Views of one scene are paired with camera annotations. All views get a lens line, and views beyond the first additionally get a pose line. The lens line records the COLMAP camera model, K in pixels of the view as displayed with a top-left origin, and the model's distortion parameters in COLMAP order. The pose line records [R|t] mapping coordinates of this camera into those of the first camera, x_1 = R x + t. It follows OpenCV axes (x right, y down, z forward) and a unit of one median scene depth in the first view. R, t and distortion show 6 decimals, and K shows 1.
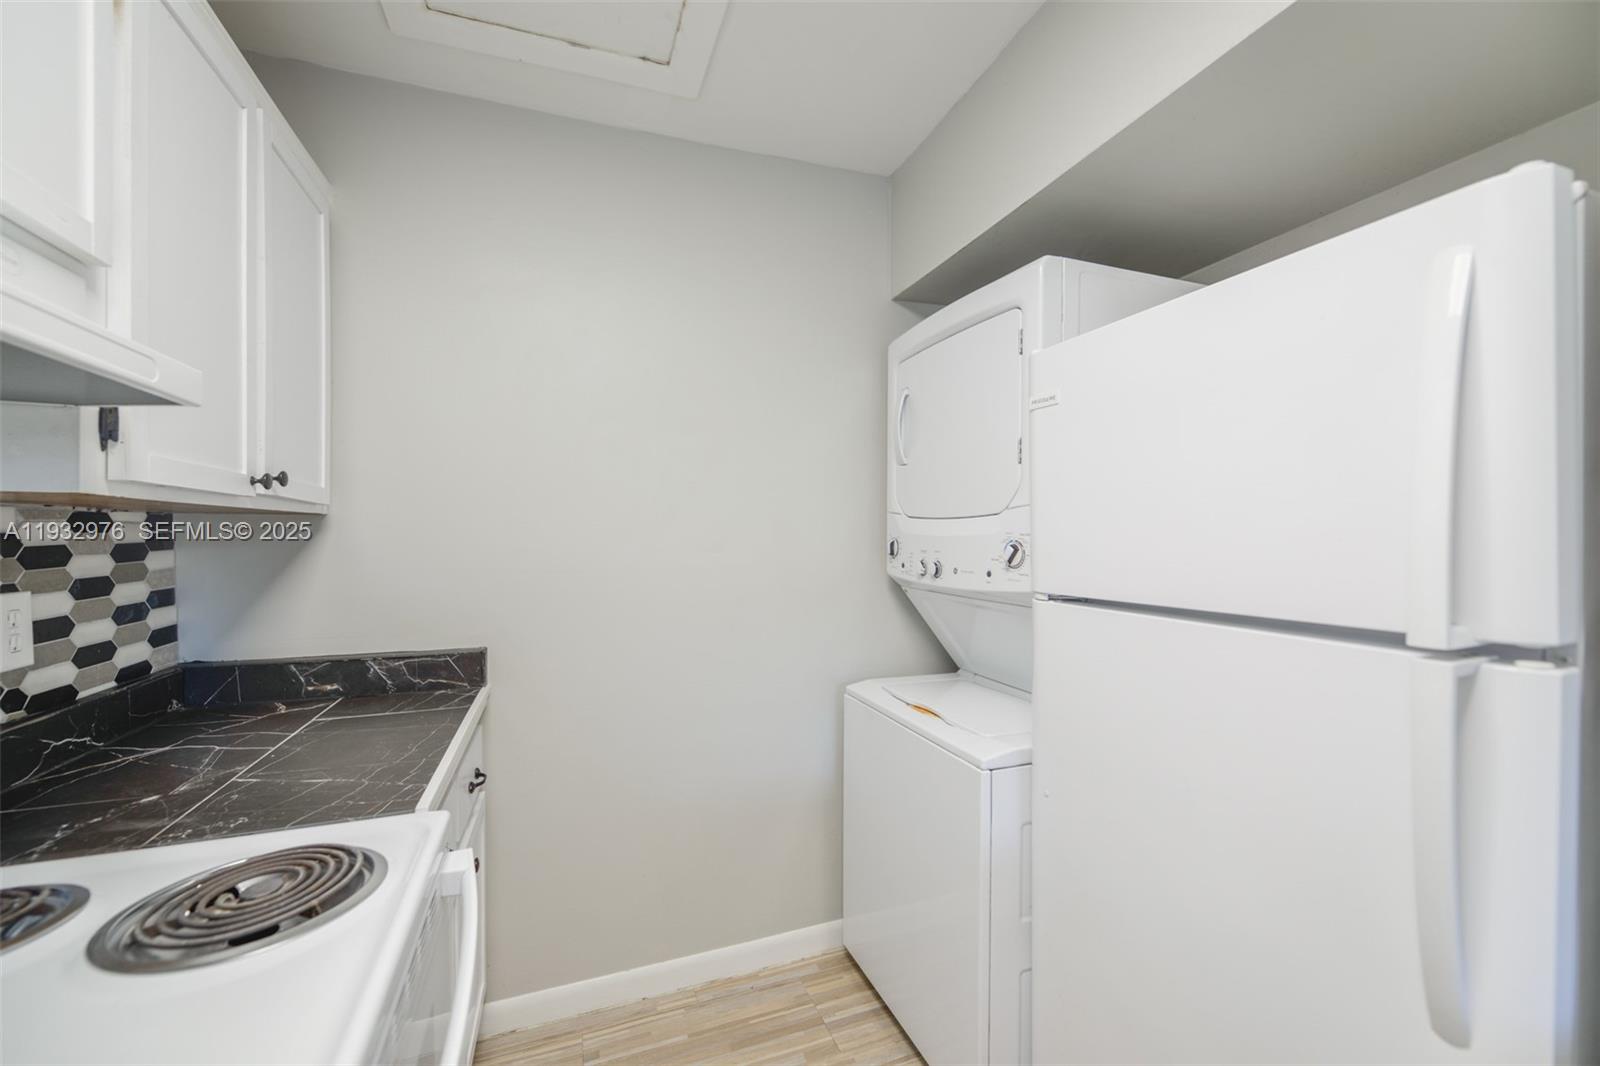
lens RADIAL K [[643.3, 0, 796.7], [0, 643.3, 540.2], [0, 0, 1]] dist [-0.002788, -0.001533]
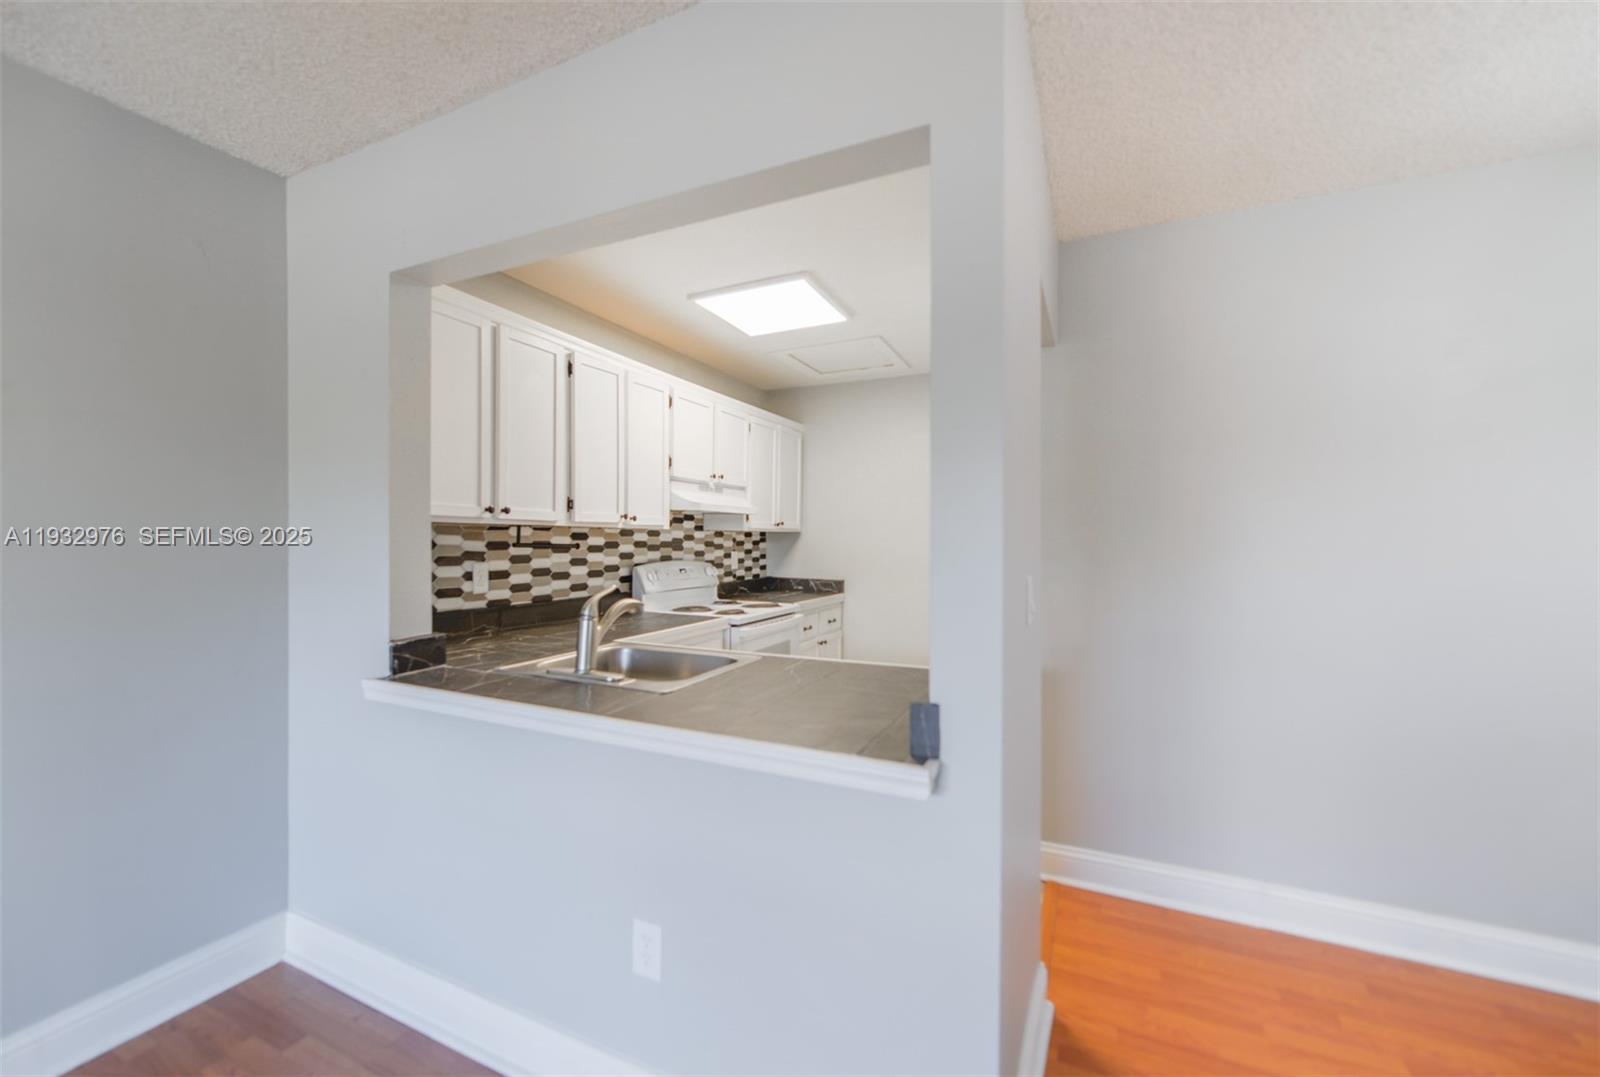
lens RADIAL K [[643.3, 0, 796.5], [0, 643.3, 538.3], [0, 0, 1]] dist [-0.002788, -0.001533]
pose [[0.702648, 0.010963, -0.711453, 1.649542], [-0.014551, 0.999894, 0.001037, -0.014603], [0.711389, 0.009624, 0.702733, -1.347071]]
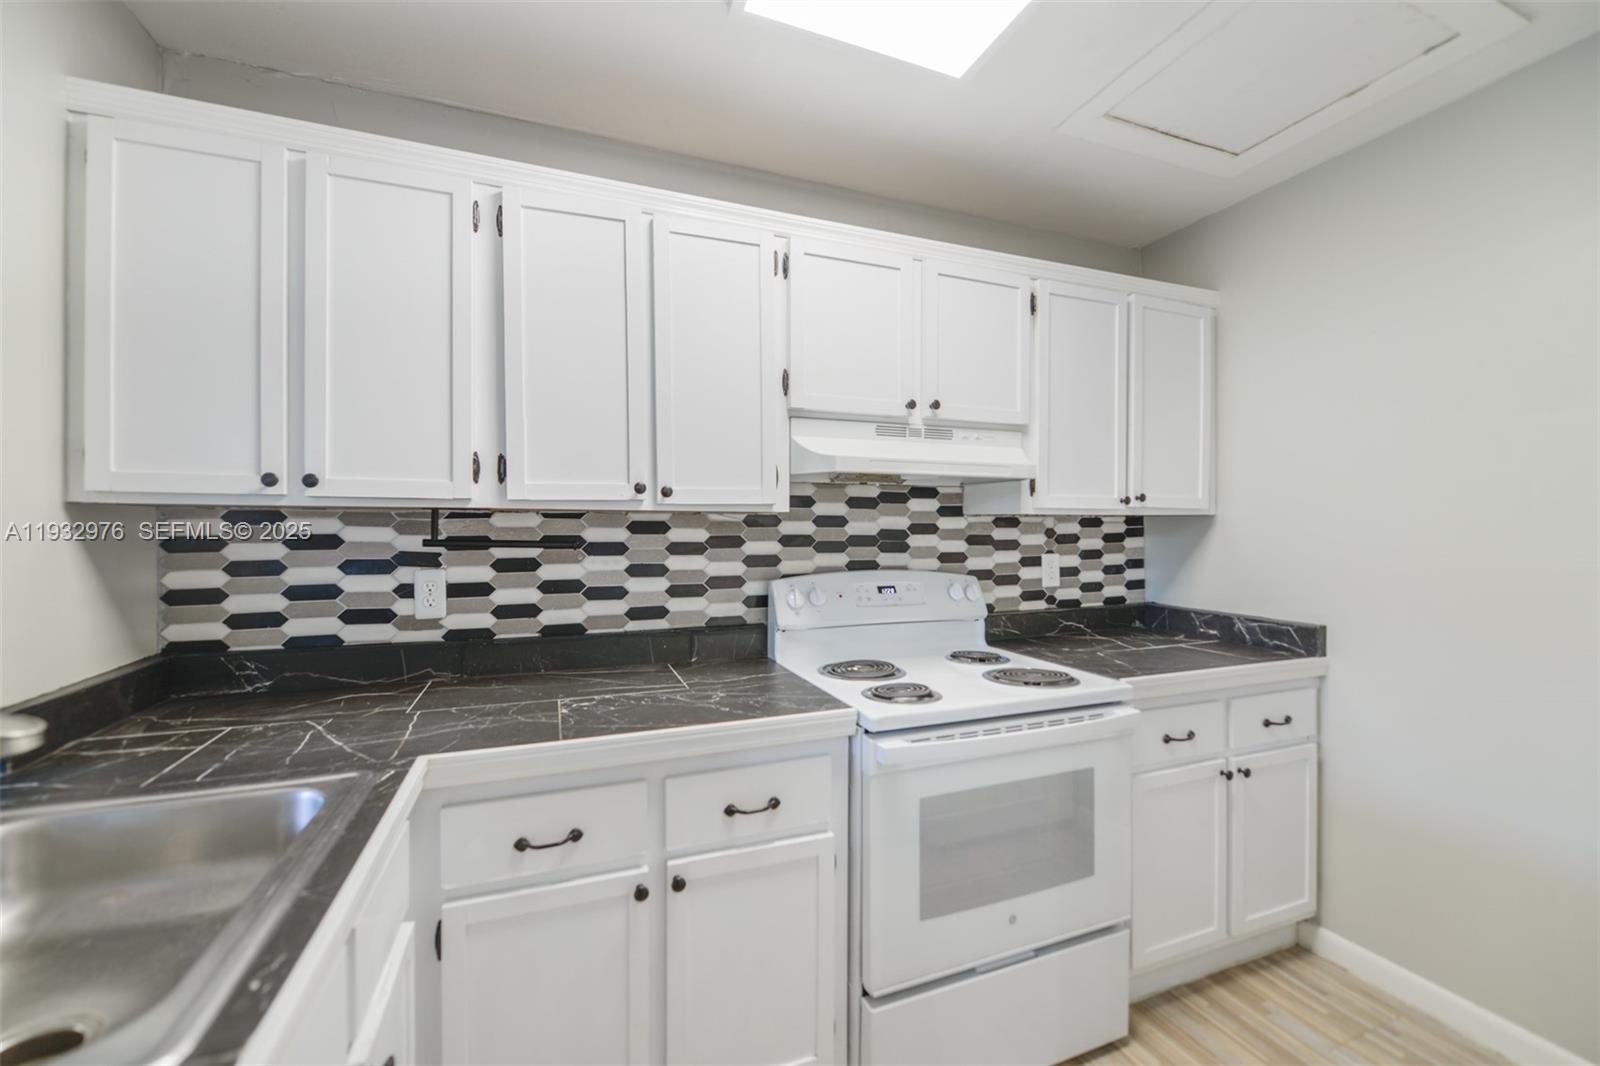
lens RADIAL K [[643.3, 0, 790.6], [0, 643.3, 521.2], [0, 0, 1]] dist [-0.002788, -0.001533]
pose [[0.009255, -0.004022, -0.999949, 0.836806], [-0.005435, 0.999977, -0.004072, -0.017081], [0.999942, 0.005472, 0.009233, 0.012640]]
